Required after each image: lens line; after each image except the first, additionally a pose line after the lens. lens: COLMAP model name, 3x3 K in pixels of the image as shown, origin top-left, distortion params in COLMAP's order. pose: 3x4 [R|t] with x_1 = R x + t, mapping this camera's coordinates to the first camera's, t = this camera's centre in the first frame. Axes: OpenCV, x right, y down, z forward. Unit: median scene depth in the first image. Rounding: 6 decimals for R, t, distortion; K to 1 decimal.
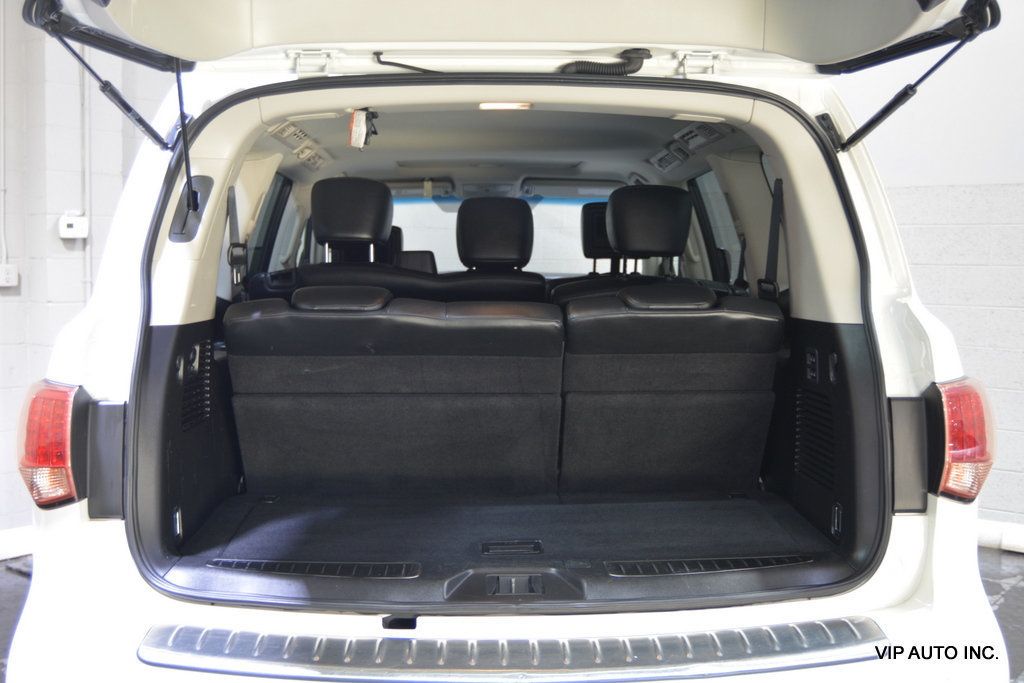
lens RADIAL K [[1159.2, 0, 508.5], [0, 1159.2, 338.8], [0, 0, 1]] dist [-0.066790, 0.000000]
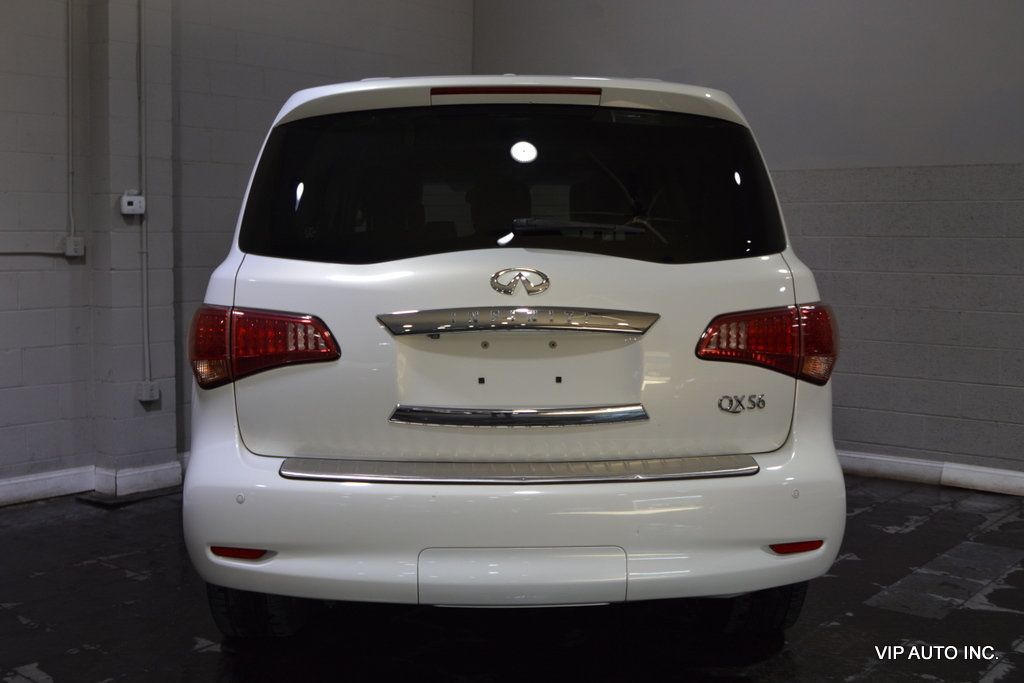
lens RADIAL K [[1256.9, 0, 510.9], [0, 1256.9, 341.8], [0, 0, 1]] dist [-0.053969, 0.000000]
pose [[0.999987, -0.002341, 0.004491, -0.004591], [0.002299, 0.999953, 0.009420, 0.029221], [-0.004513, -0.009410, 0.999946, -0.257535]]
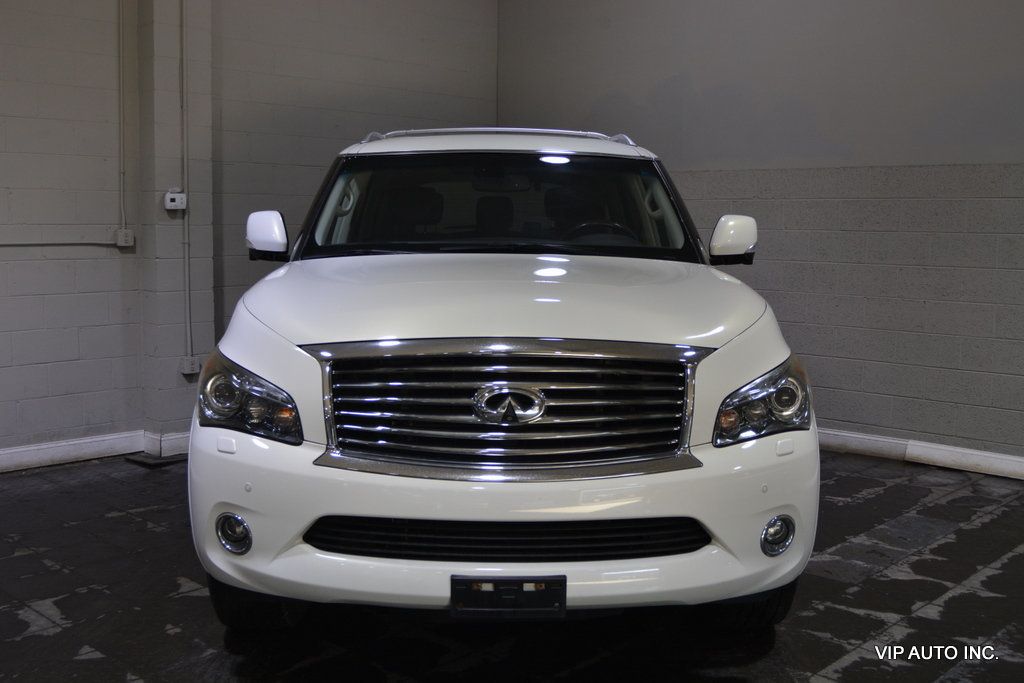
lens RADIAL K [[1159.2, 0, 515.9], [0, 1159.2, 340.3], [0, 0, 1]] dist [-0.066790, 0.000000]
pose [[0.997316, 0.008320, -0.072746, 0.104376], [-0.006273, 0.999579, 0.028321, 0.021584], [0.072951, -0.027788, 0.996948, -0.283313]]
